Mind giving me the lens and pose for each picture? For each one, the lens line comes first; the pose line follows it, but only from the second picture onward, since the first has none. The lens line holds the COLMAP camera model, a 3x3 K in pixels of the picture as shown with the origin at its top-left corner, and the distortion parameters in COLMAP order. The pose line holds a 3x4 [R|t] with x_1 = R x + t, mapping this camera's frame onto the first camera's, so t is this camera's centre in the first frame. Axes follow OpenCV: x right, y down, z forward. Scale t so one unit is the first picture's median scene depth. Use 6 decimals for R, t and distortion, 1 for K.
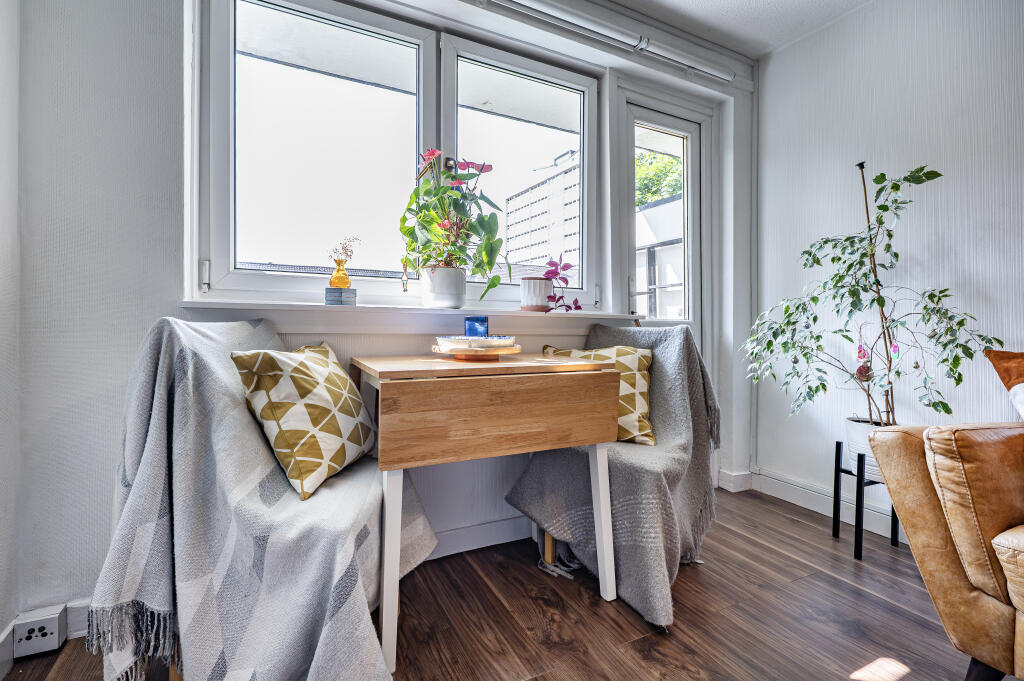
lens RADIAL K [[447.1, 0, 490.4], [0, 447.1, 315.1], [0, 0, 1]] dist [-0.001457, 0.000280]
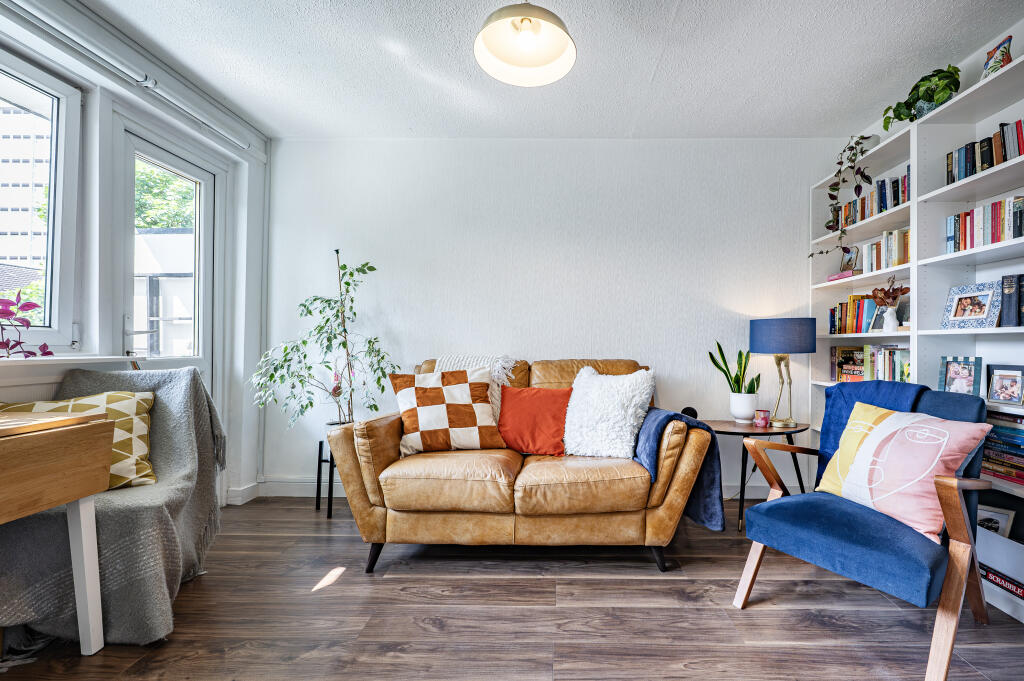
lens RADIAL K [[418.2, 0, 542.6], [0, 418.2, 329.0], [0, 0, 1]] dist [0.000331, -0.000364]
pose [[0.454741, 0.018459, 0.890432, -0.107342], [-0.006818, 0.999828, -0.017245, -0.065490], [-0.890598, 0.001772, 0.454789, -0.276736]]
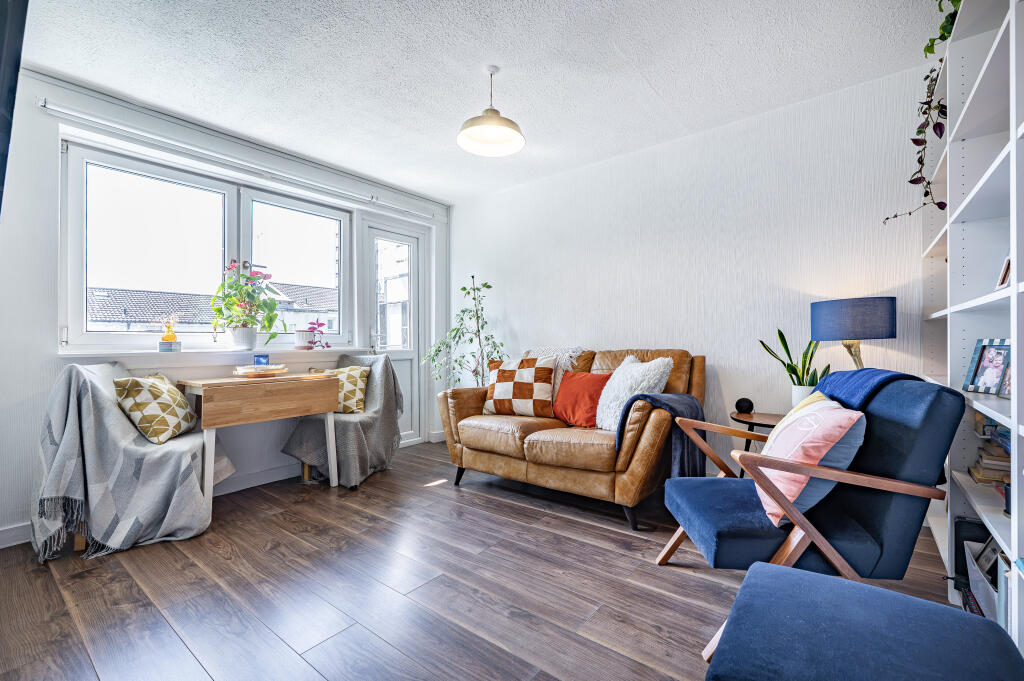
lens RADIAL K [[418.2, 0, 530.8], [0, 418.2, 321.7], [0, 0, 1]] dist [0.000331, -0.000364]
pose [[0.889828, -0.006310, 0.456253, 0.171051], [0.024134, 0.999156, -0.033249, -0.048235], [-0.455658, 0.040597, 0.889229, -1.071243]]
